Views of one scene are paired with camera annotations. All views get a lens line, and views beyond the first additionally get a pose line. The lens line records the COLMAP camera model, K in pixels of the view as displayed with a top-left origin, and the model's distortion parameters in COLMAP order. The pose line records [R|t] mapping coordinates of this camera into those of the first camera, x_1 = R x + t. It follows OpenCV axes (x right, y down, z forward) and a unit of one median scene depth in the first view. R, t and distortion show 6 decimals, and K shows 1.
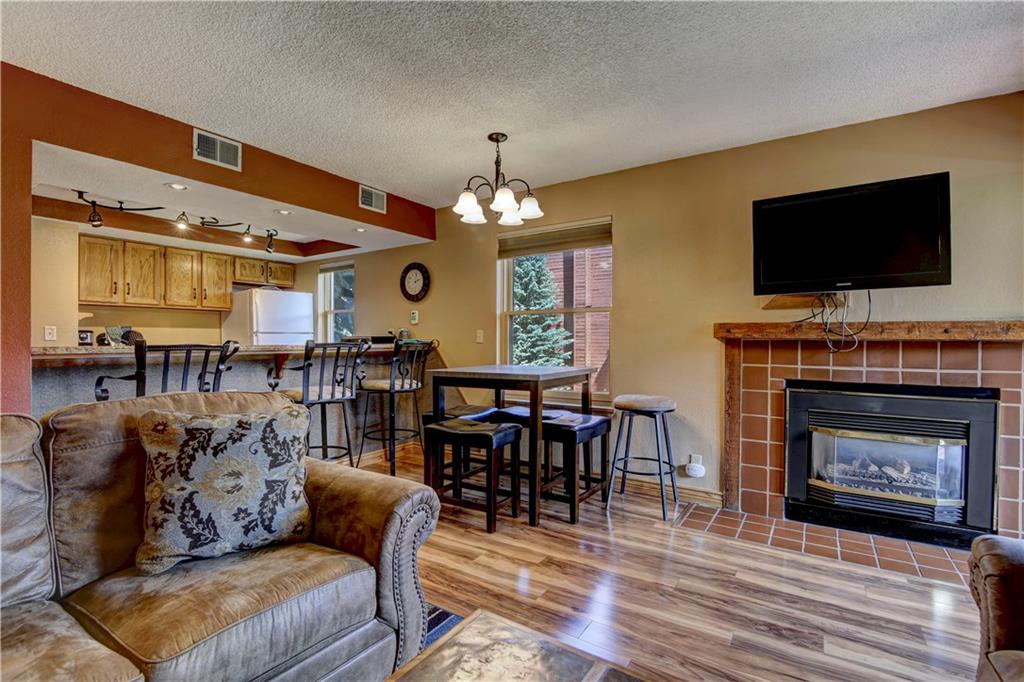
lens RADIAL K [[467.2, 0, 507.5], [0, 467.2, 339.8], [0, 0, 1]] dist [-0.018881, 0.000002]
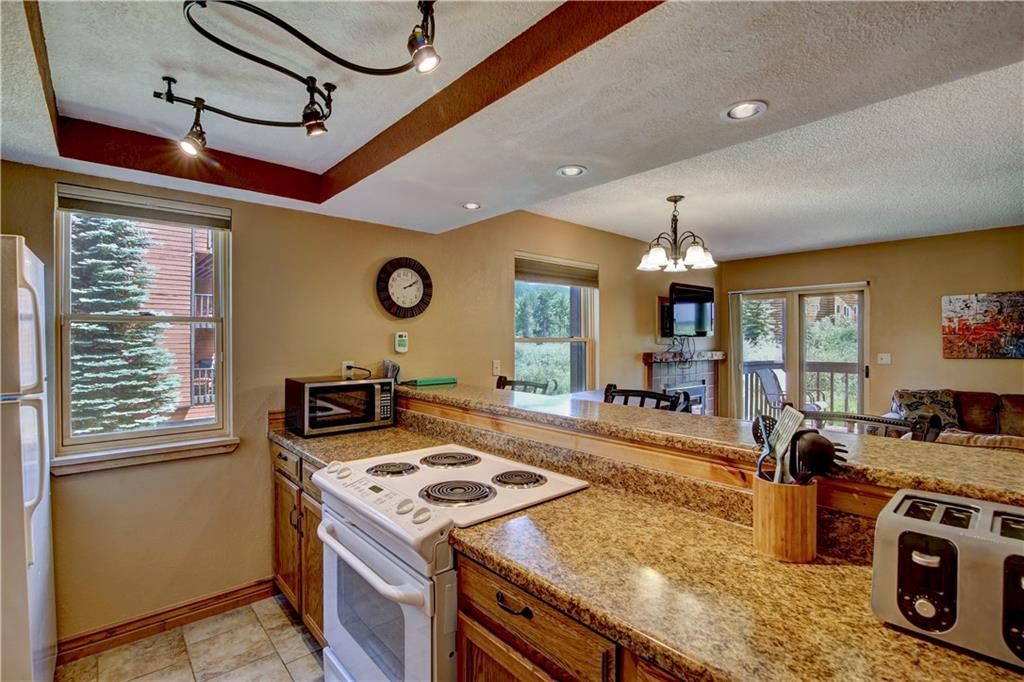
lens RADIAL K [[473.7, 0, 508.9], [0, 473.7, 339.5], [0, 0, 1]] dist [-0.017645, -0.000052]
pose [[0.251226, -0.001454, 0.967927, -0.821256], [-0.002917, 0.999993, 0.002259, -0.055683], [-0.967924, -0.003391, 0.251220, 0.719999]]
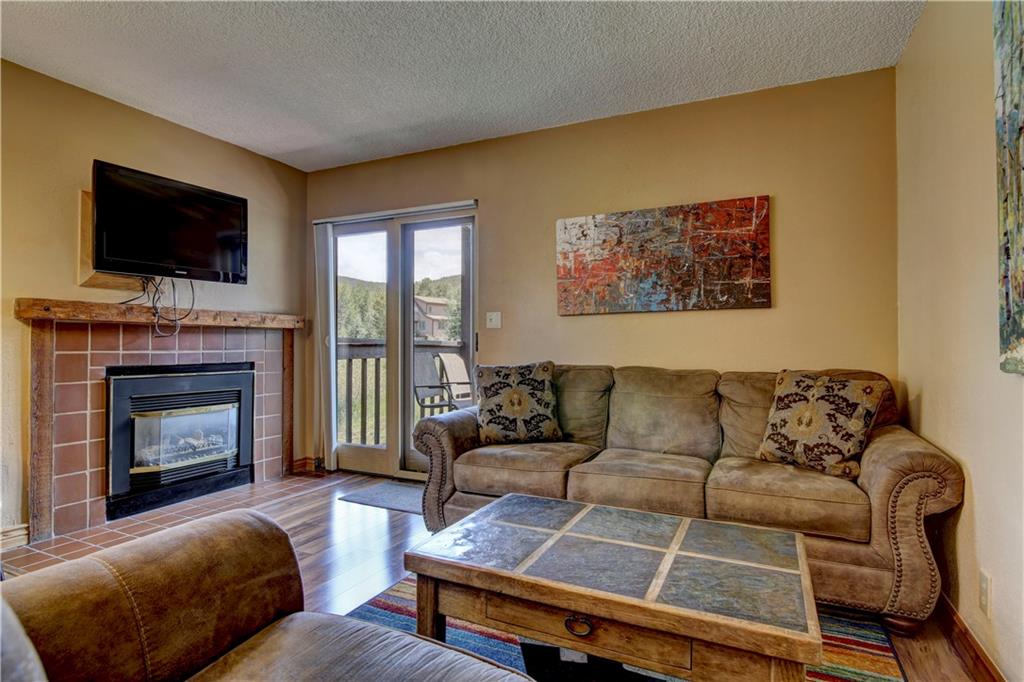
lens RADIAL K [[535.9, 0, 512.0], [0, 535.9, 341.0], [0, 0, 1]] dist [-0.013024, 0.000745]
pose [[-0.141963, 0.000059, 0.989872, -0.345115], [-0.006418, 0.999979, -0.000980, 0.020194], [-0.989851, -0.006492, -0.141960, 0.236724]]
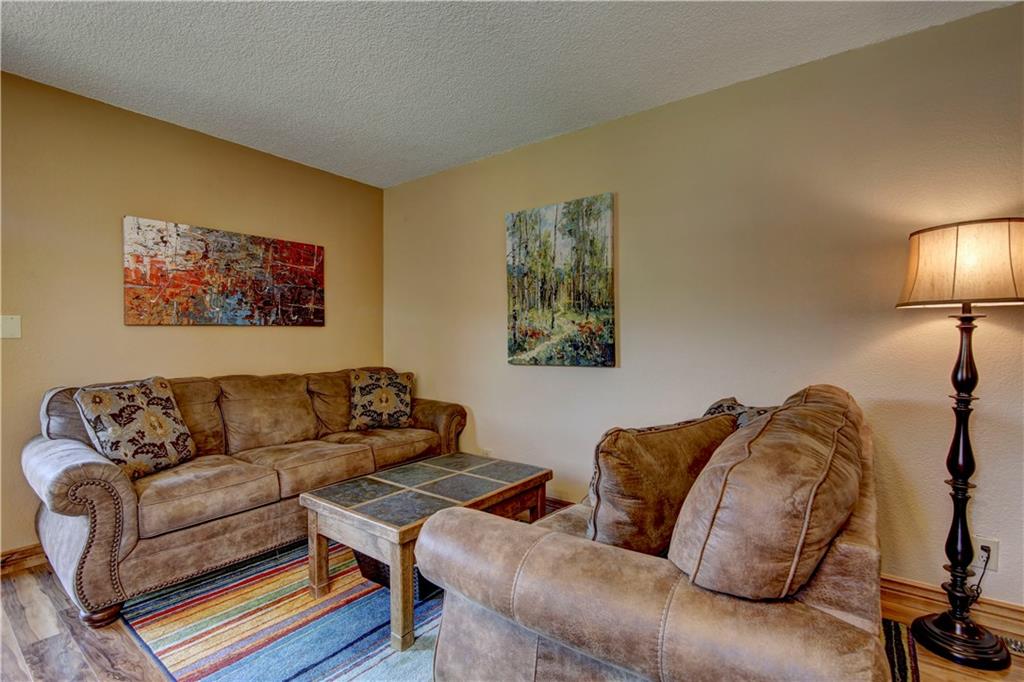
lens RADIAL K [[473.7, 0, 508.9], [0, 473.7, 339.5], [0, 0, 1]] dist [-0.017645, -0.000052]
pose [[-0.998722, -0.001987, 0.050496, -0.113268], [-0.002283, 0.999981, -0.005809, 0.003978], [-0.050483, -0.005917, -0.998707, 0.615677]]
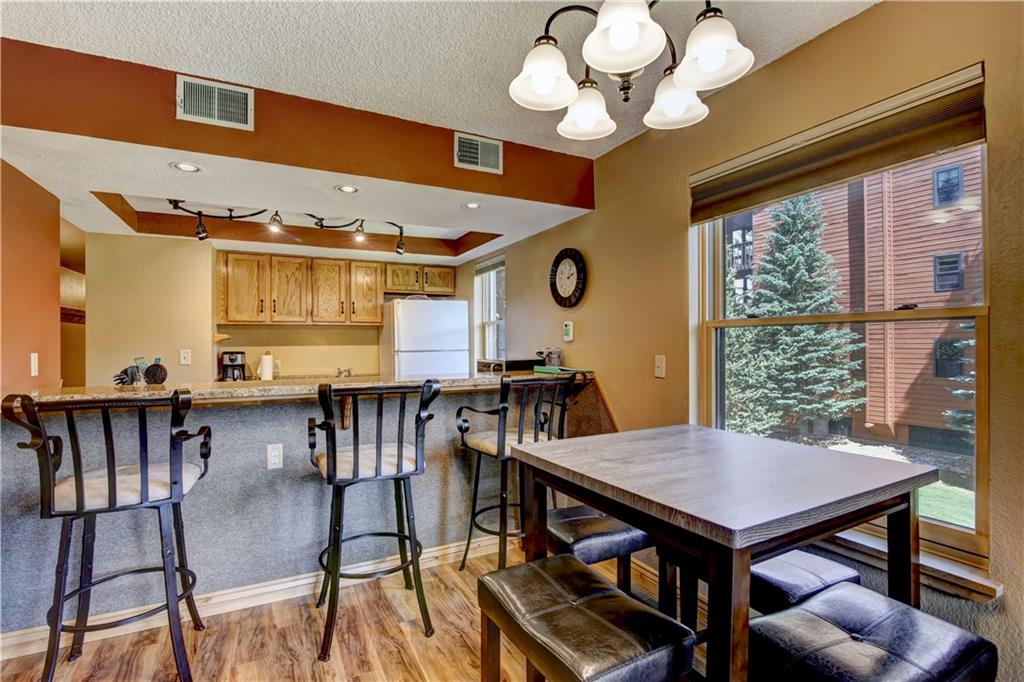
lens RADIAL K [[473.7, 0, 508.9], [0, 473.7, 339.5], [0, 0, 1]] dist [-0.017645, -0.000052]
pose [[0.873028, -0.007031, -0.487620, 0.055500], [0.005469, 0.999974, -0.004627, -0.035073], [0.487640, 0.001372, 0.873044, 0.389799]]
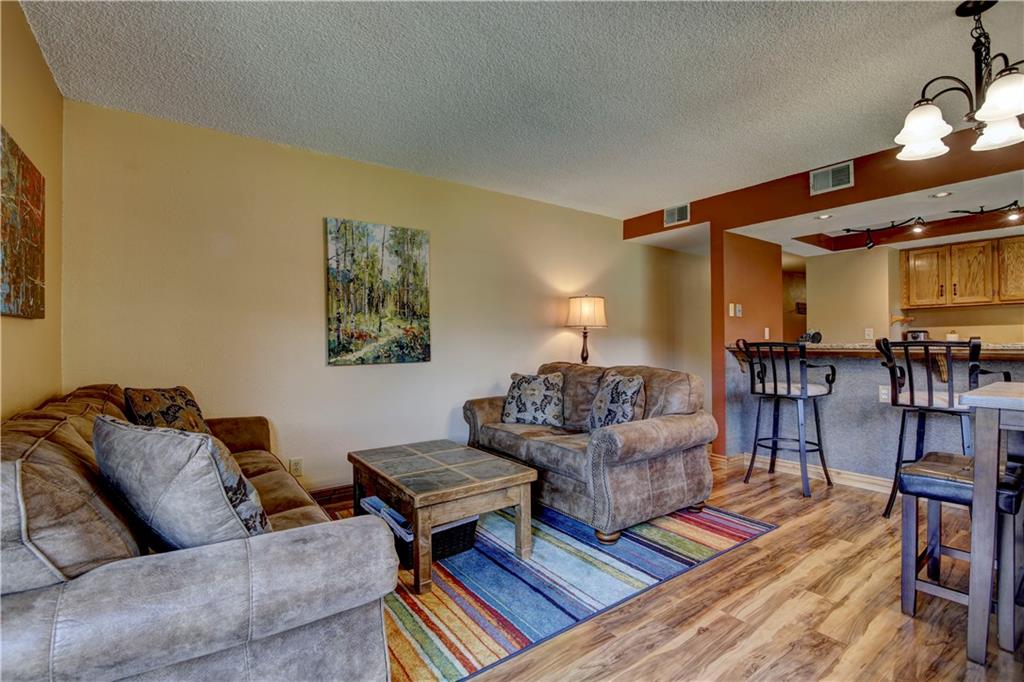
lens RADIAL K [[466.2, 0, 512.0], [0, 466.2, 341.0], [0, 0, 1]] dist [-0.016863, -0.000055]
pose [[-0.350188, -0.000935, -0.936679, 0.489818], [0.005656, 0.999979, -0.003113, 0.003311], [0.936662, -0.006388, -0.350175, 0.415037]]
